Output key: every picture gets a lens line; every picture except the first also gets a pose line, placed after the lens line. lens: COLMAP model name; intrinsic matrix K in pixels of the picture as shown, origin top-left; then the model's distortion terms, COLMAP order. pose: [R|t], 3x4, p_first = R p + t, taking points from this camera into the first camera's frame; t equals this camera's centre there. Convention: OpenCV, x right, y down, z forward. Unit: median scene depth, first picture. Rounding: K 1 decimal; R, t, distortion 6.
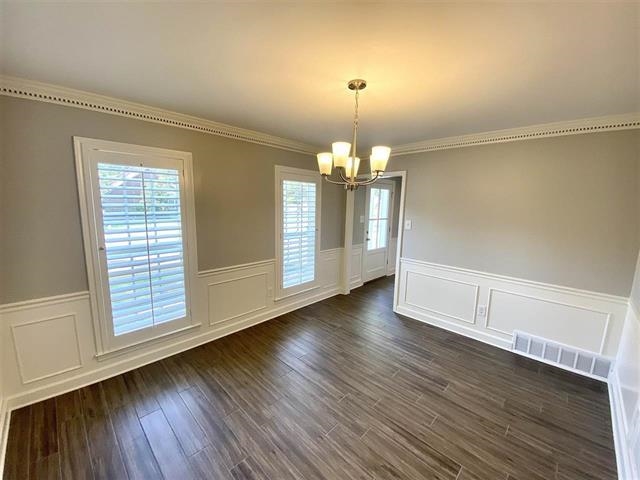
lens RADIAL K [[261.6, 0, 317.6], [0, 261.6, 238.9], [0, 0, 1]] dist [0.033354, -0.023316]
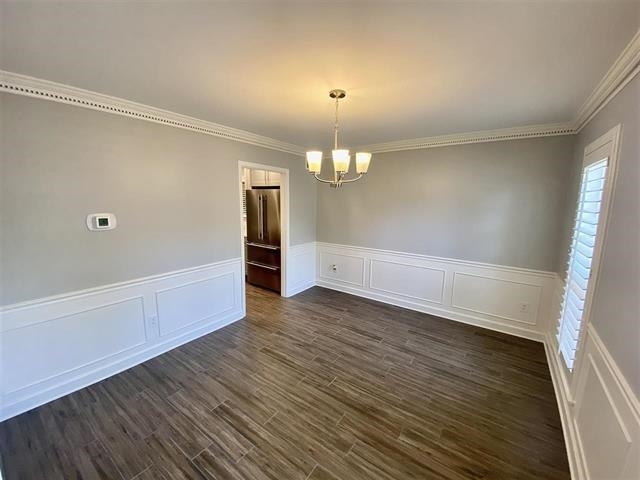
lens RADIAL K [[261.6, 0, 317.6], [0, 261.6, 238.9], [0, 0, 1]] dist [0.033354, -0.023316]
pose [[-0.987947, -0.003221, -0.154756, 0.328580], [-0.047071, 0.958688, 0.280538, -0.244935], [0.147459, 0.284441, -0.947285, 1.869036]]
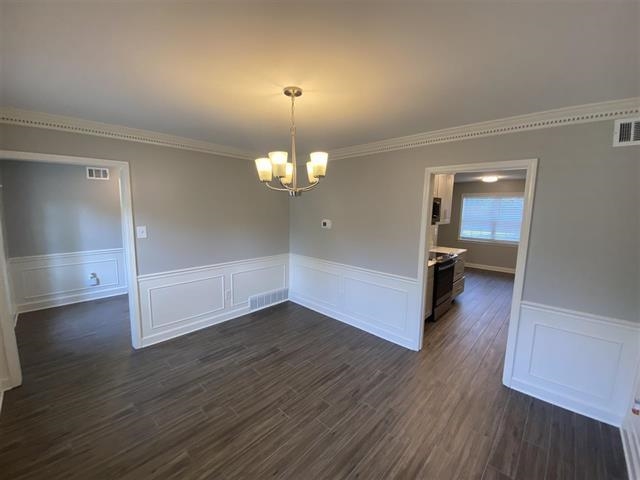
lens RADIAL K [[261.6, 0, 317.6], [0, 261.6, 238.9], [0, 0, 1]] dist [0.033354, -0.023316]
pose [[-0.019679, -0.142941, 0.989536, -0.775181], [0.124169, 0.981715, 0.144281, -0.143376], [-0.992066, 0.125709, -0.001570, 0.819805]]
